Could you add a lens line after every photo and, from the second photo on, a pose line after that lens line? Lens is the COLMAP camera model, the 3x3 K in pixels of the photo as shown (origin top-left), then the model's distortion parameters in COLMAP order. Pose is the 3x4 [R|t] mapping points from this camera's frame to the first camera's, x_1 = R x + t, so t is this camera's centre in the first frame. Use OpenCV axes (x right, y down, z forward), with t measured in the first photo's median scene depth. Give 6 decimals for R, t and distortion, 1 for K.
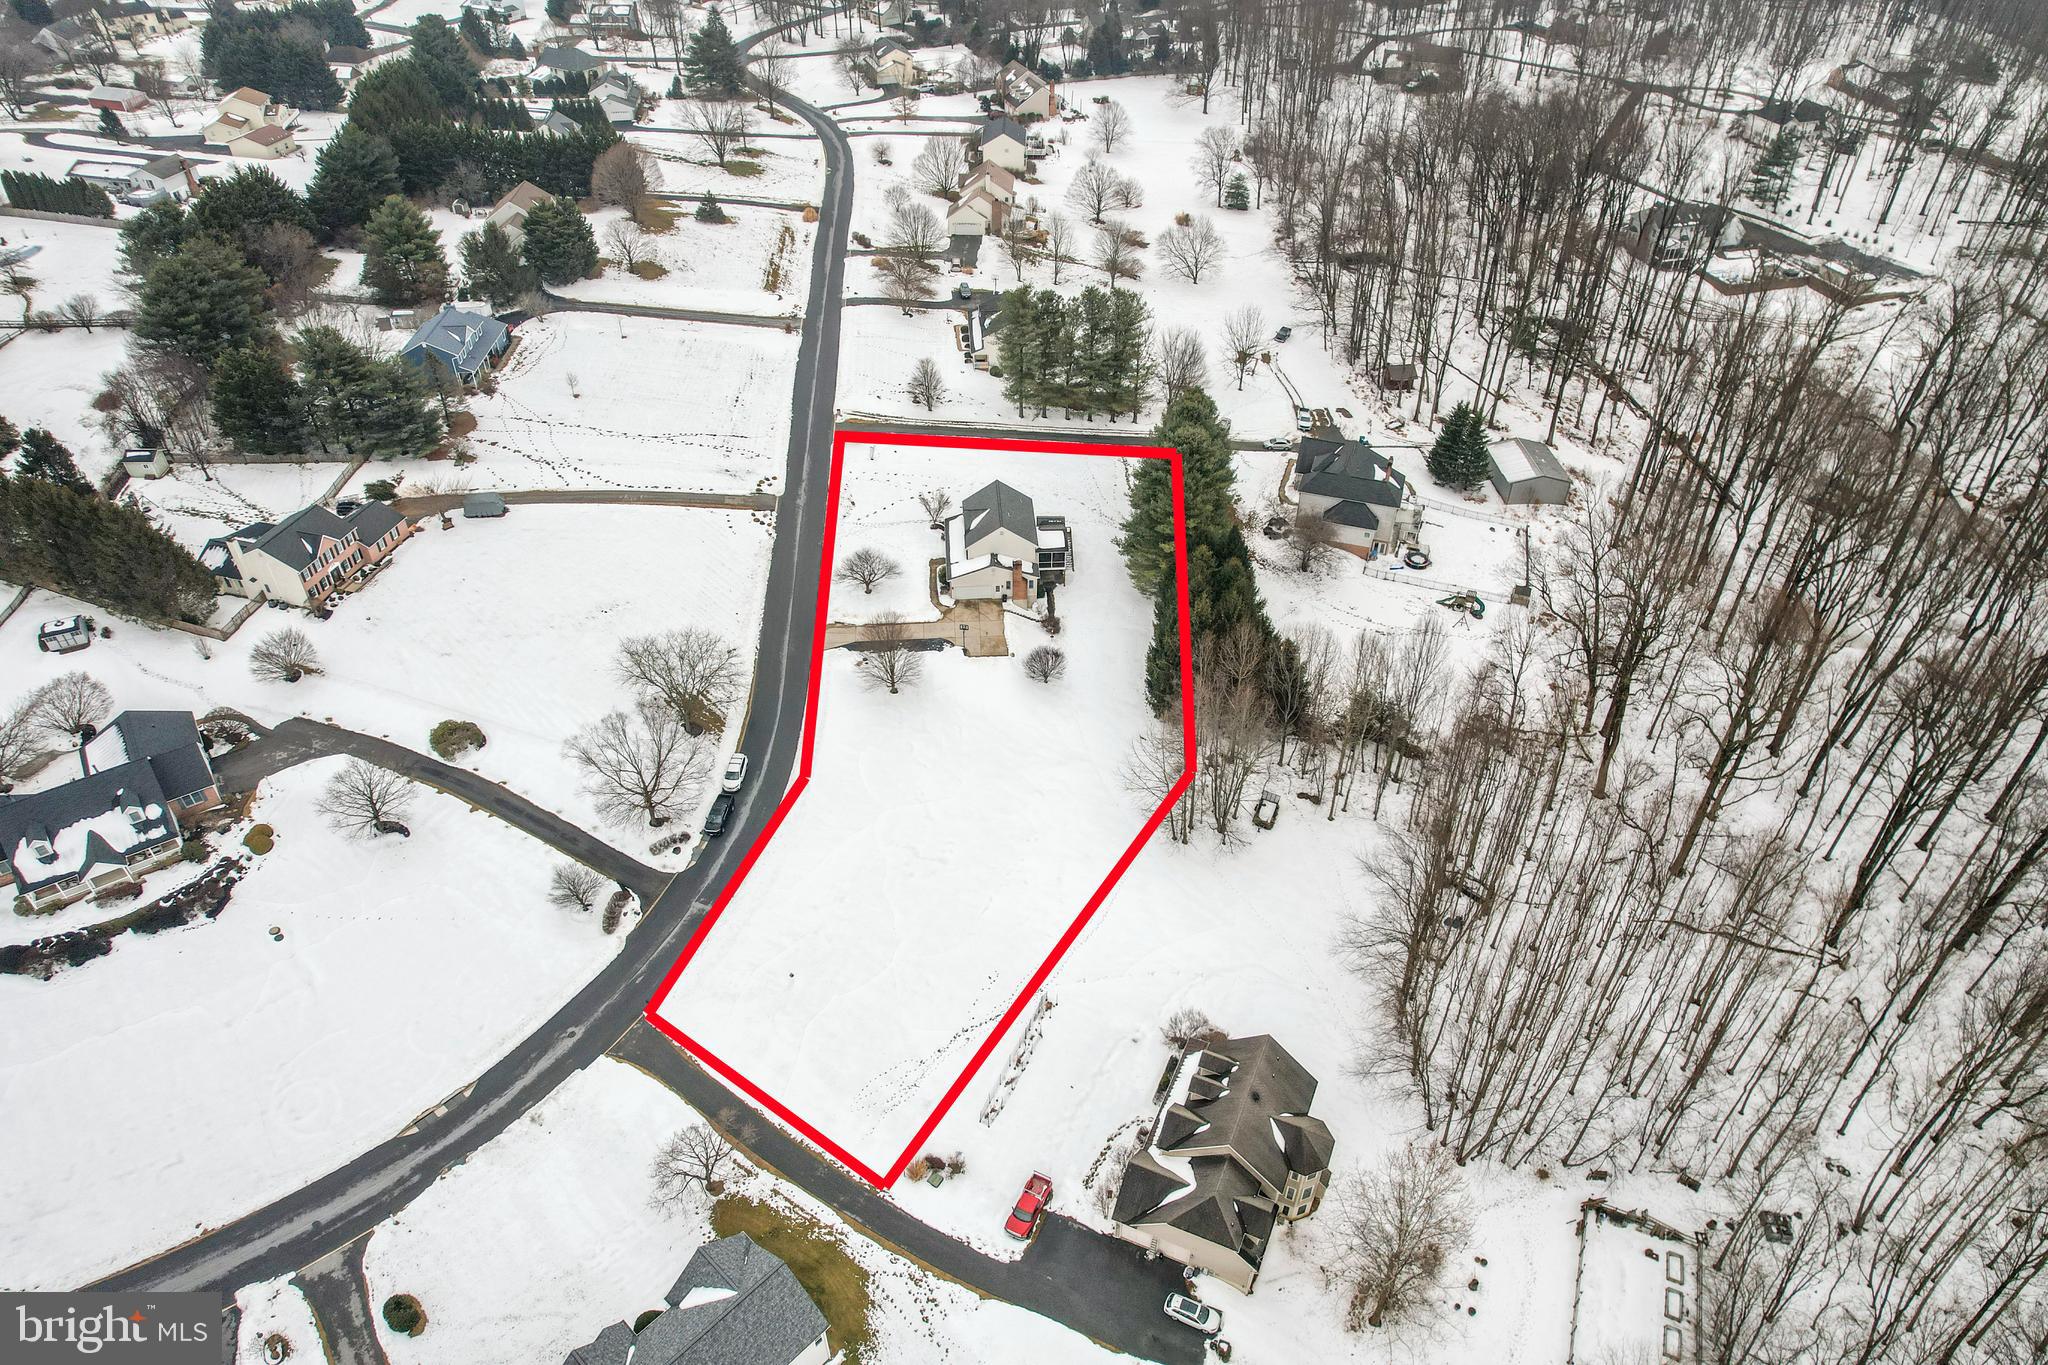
lens RADIAL K [[1267.8, 0, 1063.1], [0, 1267.8, 682.4], [0, 0, 1]] dist [-0.038207, 0.033444]
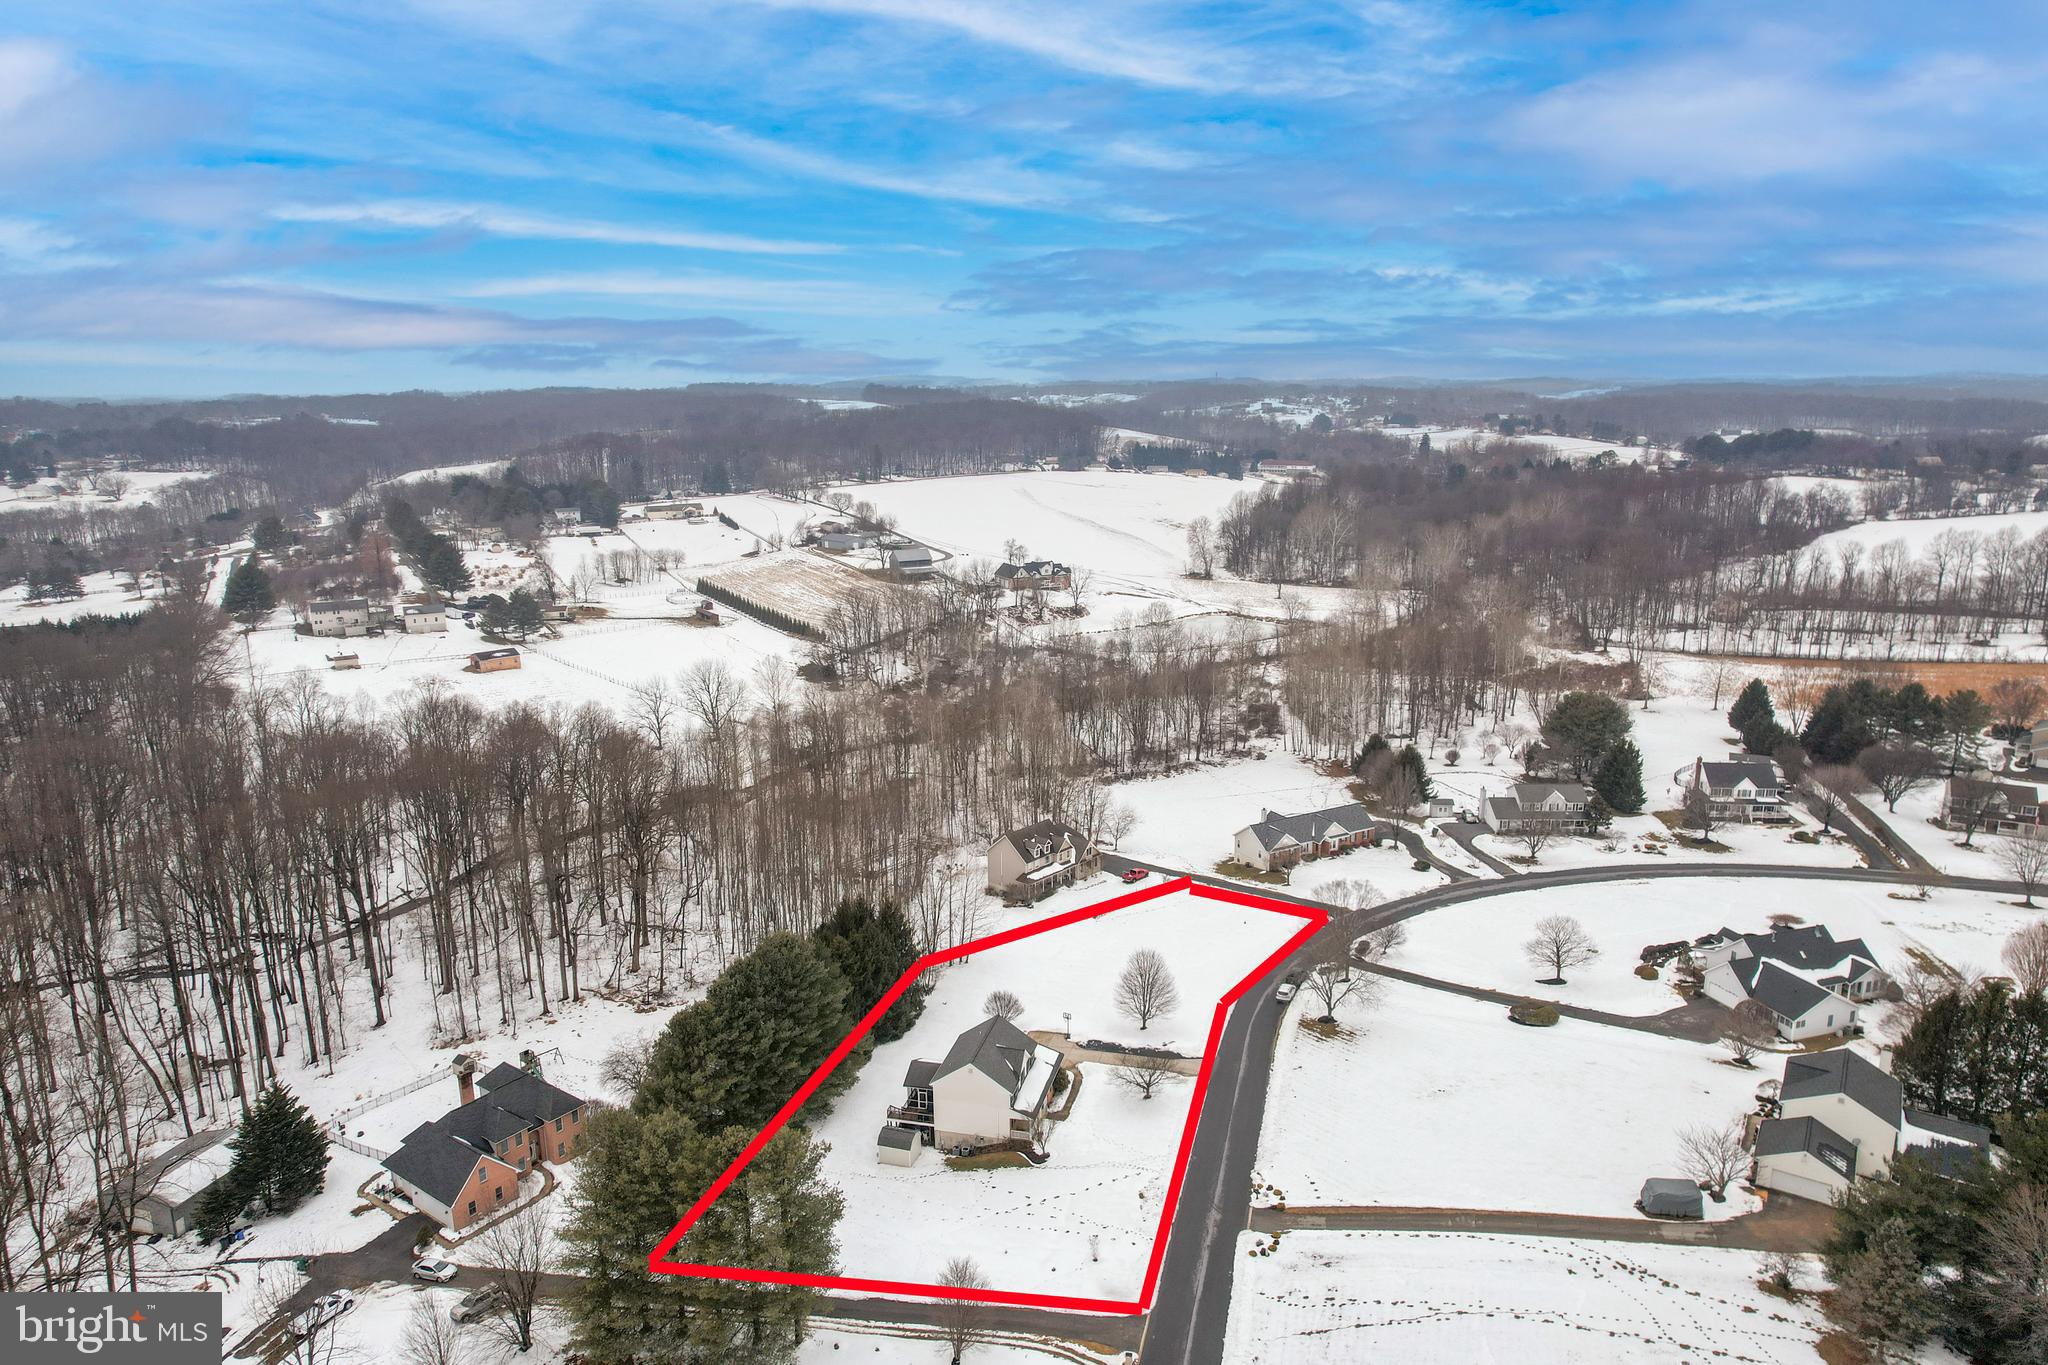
lens RADIAL K [[1357.2, 0, 1021.7], [0, 1357.2, 656.3], [0, 0, 1]] dist [-0.041559, 0.044721]
pose [[-0.943821, -0.066085, 0.323781, -0.401484], [0.213921, 0.624613, 0.751064, -1.113545], [-0.251872, 0.778133, -0.575386, 1.495128]]
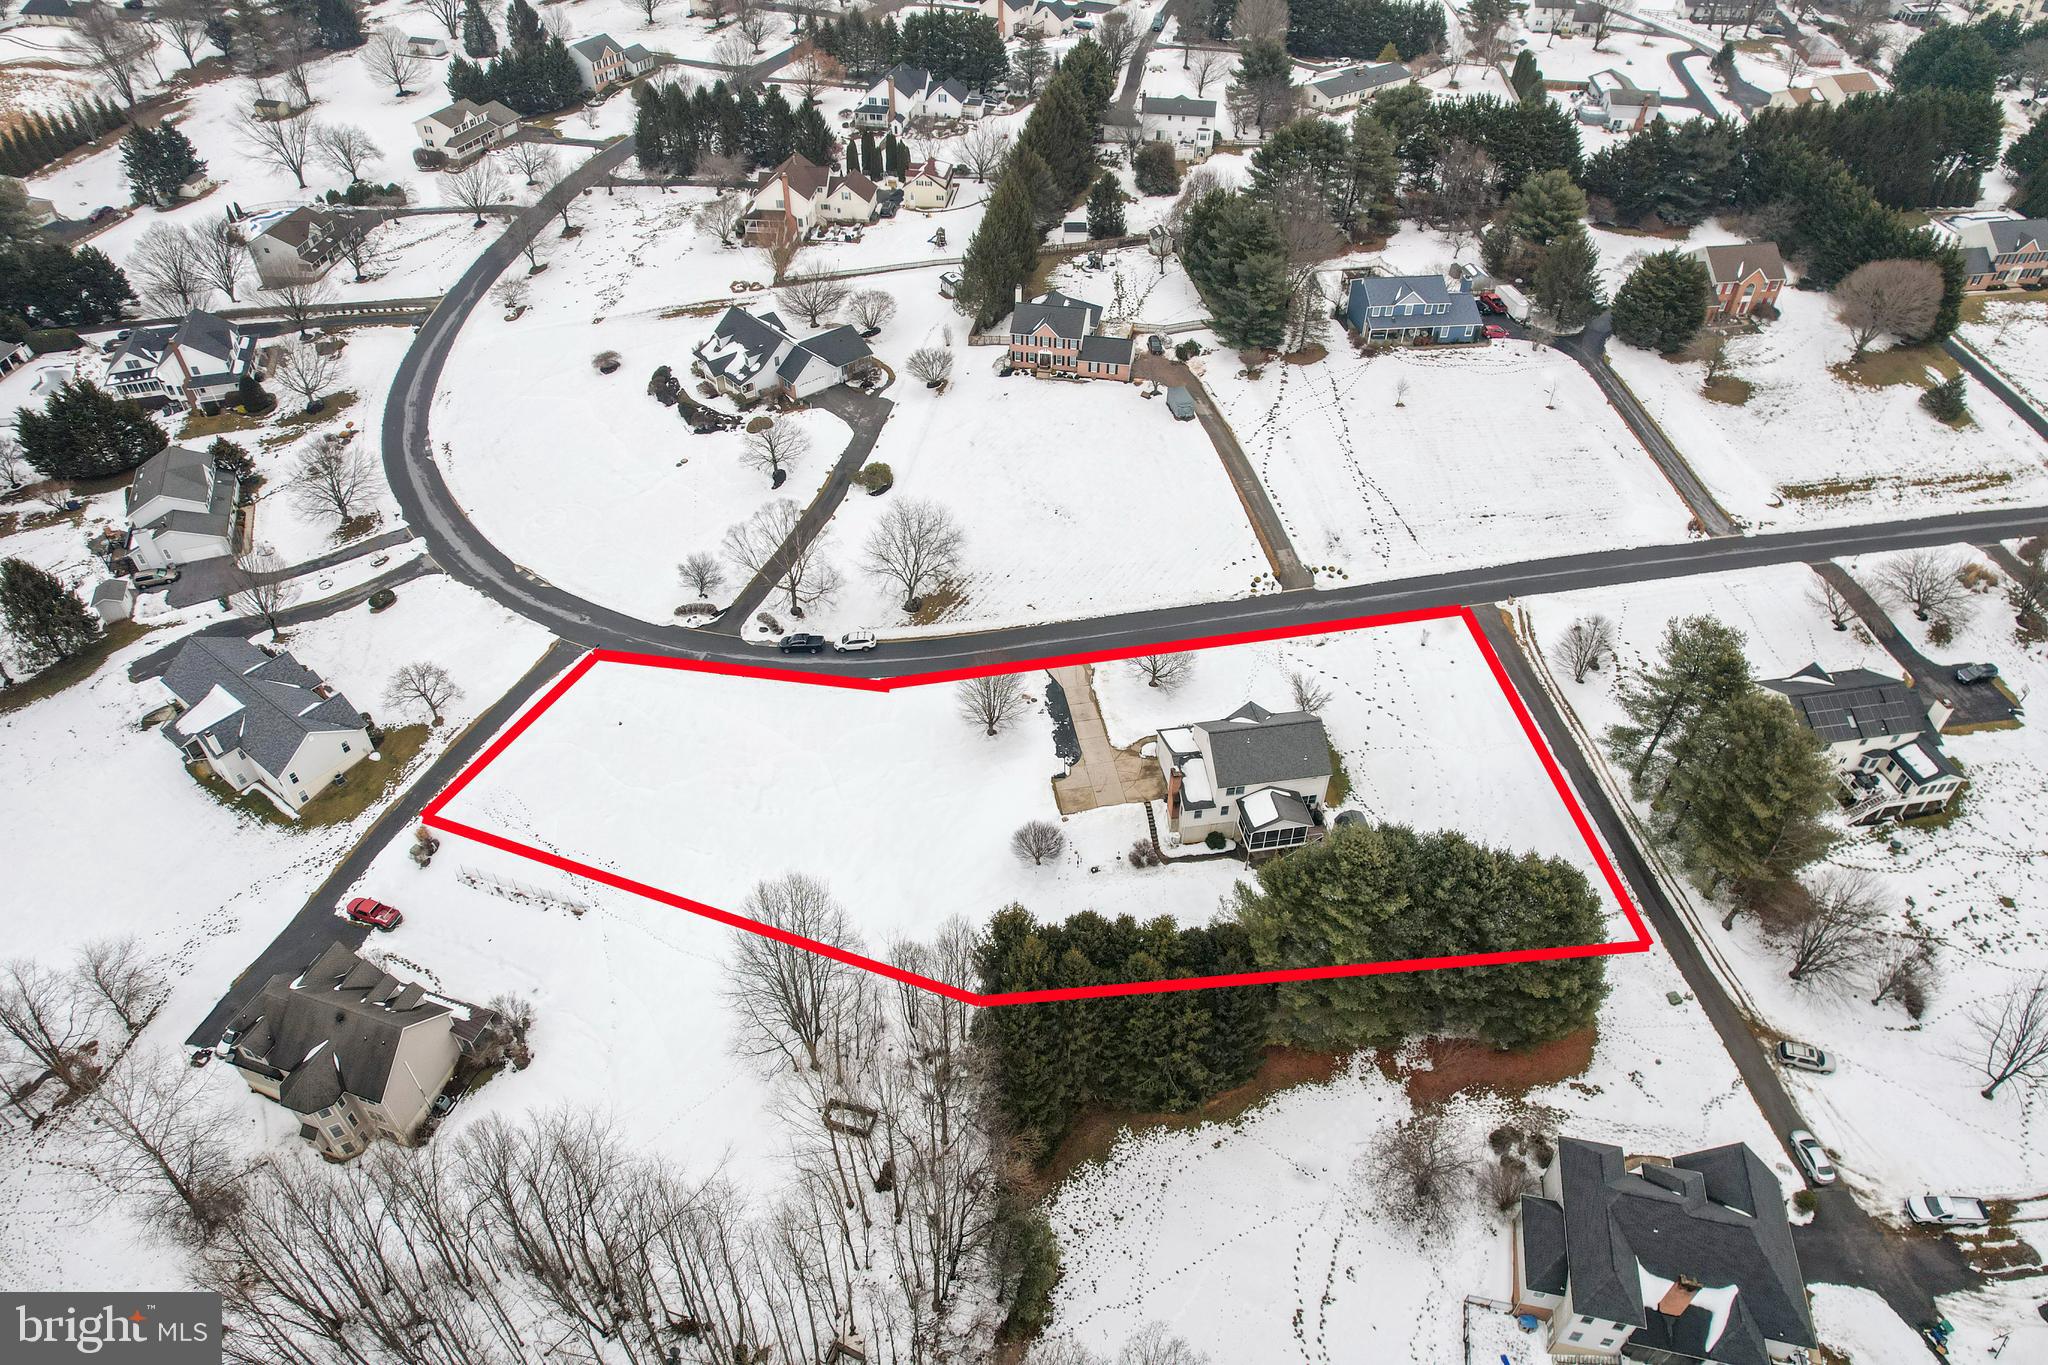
lens RADIAL K [[1375.0, 0, 1024.0], [0, 1375.0, 682.5], [0, 0, 1]] dist [-0.076573, 0.076058]
pose [[0.087468, 0.644455, -0.759623, 0.614102], [-0.646839, 0.616666, 0.448690, -0.488510], [0.757594, 0.452108, 0.470797, 0.558940]]
